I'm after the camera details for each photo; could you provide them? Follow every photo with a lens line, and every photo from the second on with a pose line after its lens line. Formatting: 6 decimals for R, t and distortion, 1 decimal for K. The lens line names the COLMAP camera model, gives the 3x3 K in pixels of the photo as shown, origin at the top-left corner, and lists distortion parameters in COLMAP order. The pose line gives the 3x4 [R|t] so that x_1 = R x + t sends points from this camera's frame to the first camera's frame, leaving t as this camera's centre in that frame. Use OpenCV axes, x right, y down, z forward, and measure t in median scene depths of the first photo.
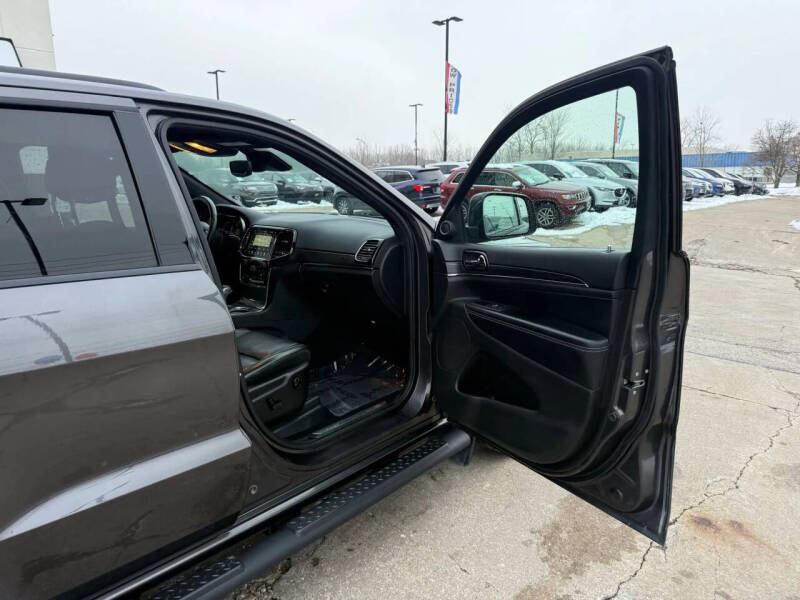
lens RADIAL K [[563.0, 0, 405.0], [0, 563.0, 305.1], [0, 0, 1]] dist [0.023724, -0.031906]
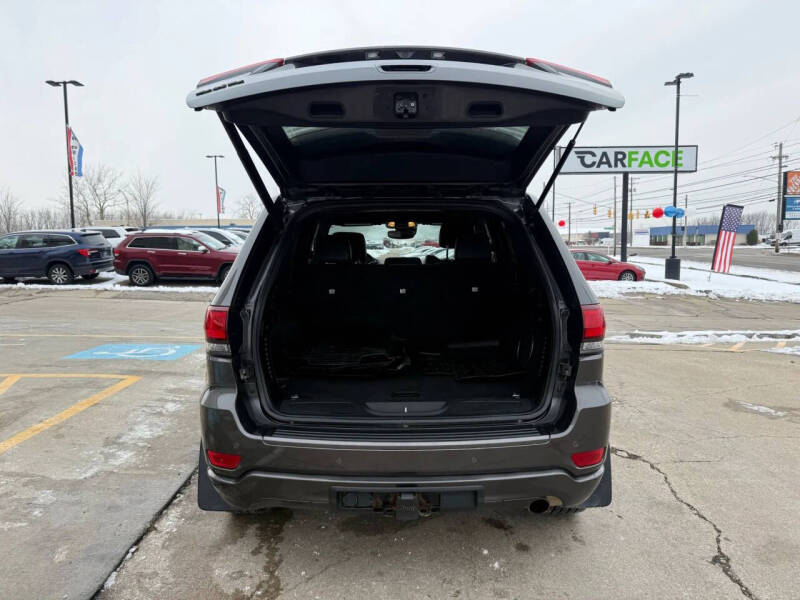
lens RADIAL K [[563.0, 0, 401.5], [0, 563.0, 300.6], [0, 0, 1]] dist [0.023724, -0.031906]
pose [[0.750144, -0.061433, 0.658414, -0.147771], [0.141694, 0.987482, -0.069299, 0.010423], [-0.645915, 0.145278, 0.749459, -0.037295]]
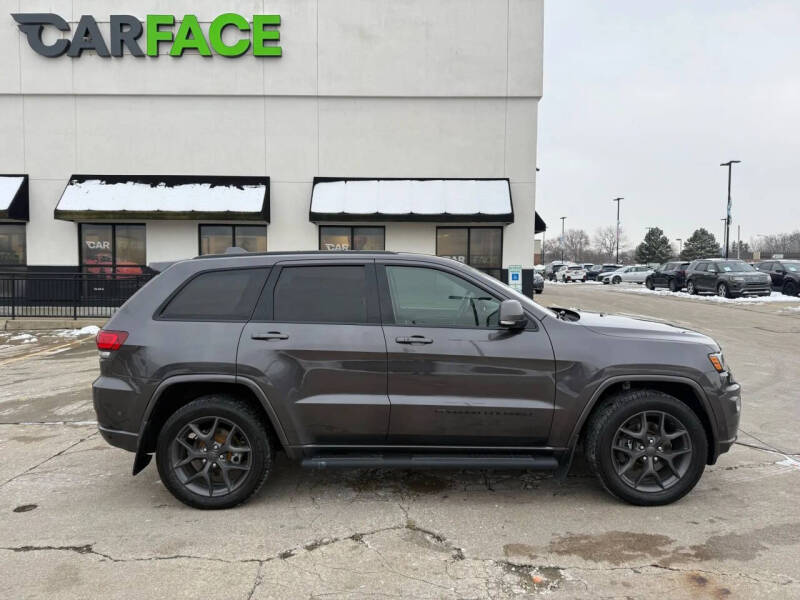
lens RADIAL K [[563.0, 0, 402.9], [0, 563.0, 288.7], [0, 0, 1]] dist [0.023724, -0.031906]
pose [[0.644907, 0.035022, -0.763458, 0.090170], [-0.169178, 0.980709, -0.097920, 0.000063], [0.745301, 0.192310, 0.638391, -0.031565]]
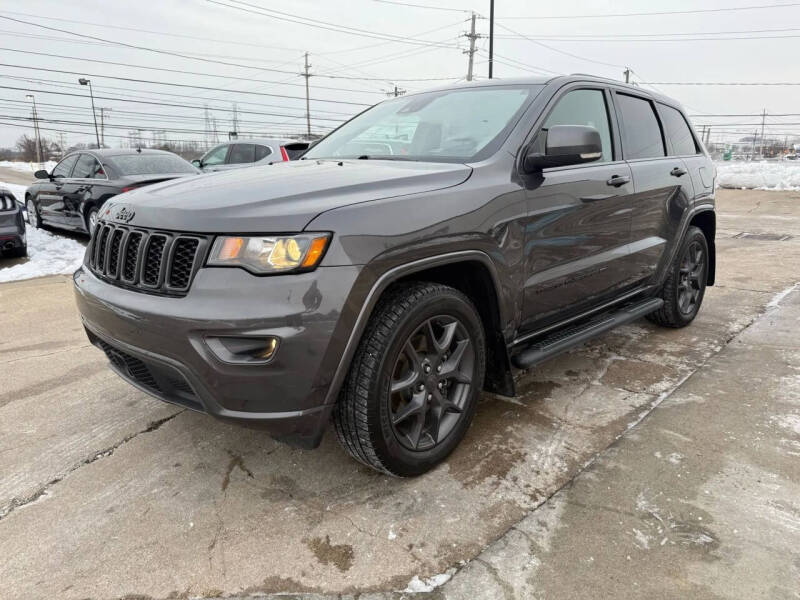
lens RADIAL K [[563.0, 0, 404.4], [0, 563.0, 294.4], [0, 0, 1]] dist [0.023724, -0.031906]
pose [[-0.998232, 0.008814, 0.058784, -0.028512], [0.033474, 0.900573, 0.433413, -0.041544], [-0.049119, 0.434615, -0.899276, 0.223029]]
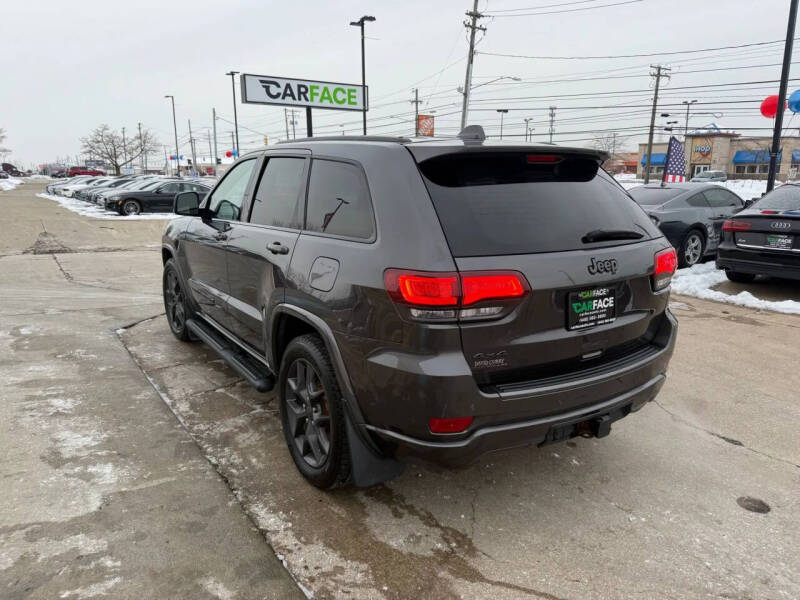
lens RADIAL K [[563.0, 0, 399.7], [0, 563.0, 301.6], [0, 0, 1]] dist [0.023724, -0.031906]
pose [[0.266646, -0.202129, 0.942361, -0.189083], [0.201203, 0.967892, 0.150673, -0.007049], [-0.942559, 0.149430, 0.298753, 0.024586]]
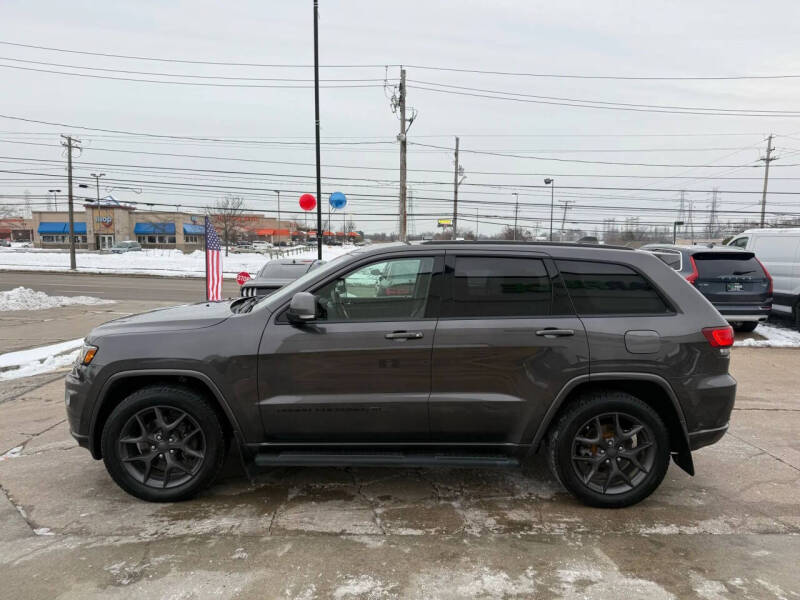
lens RADIAL K [[563.0, 0, 400.3], [0, 563.0, 297.8], [0, 0, 1]] dist [0.023724, -0.031906]
pose [[-0.670416, -0.064433, 0.739182, -0.163003], [0.156024, 0.961706, 0.225339, -0.049447], [-0.725395, 0.266401, -0.634691, 0.189157]]
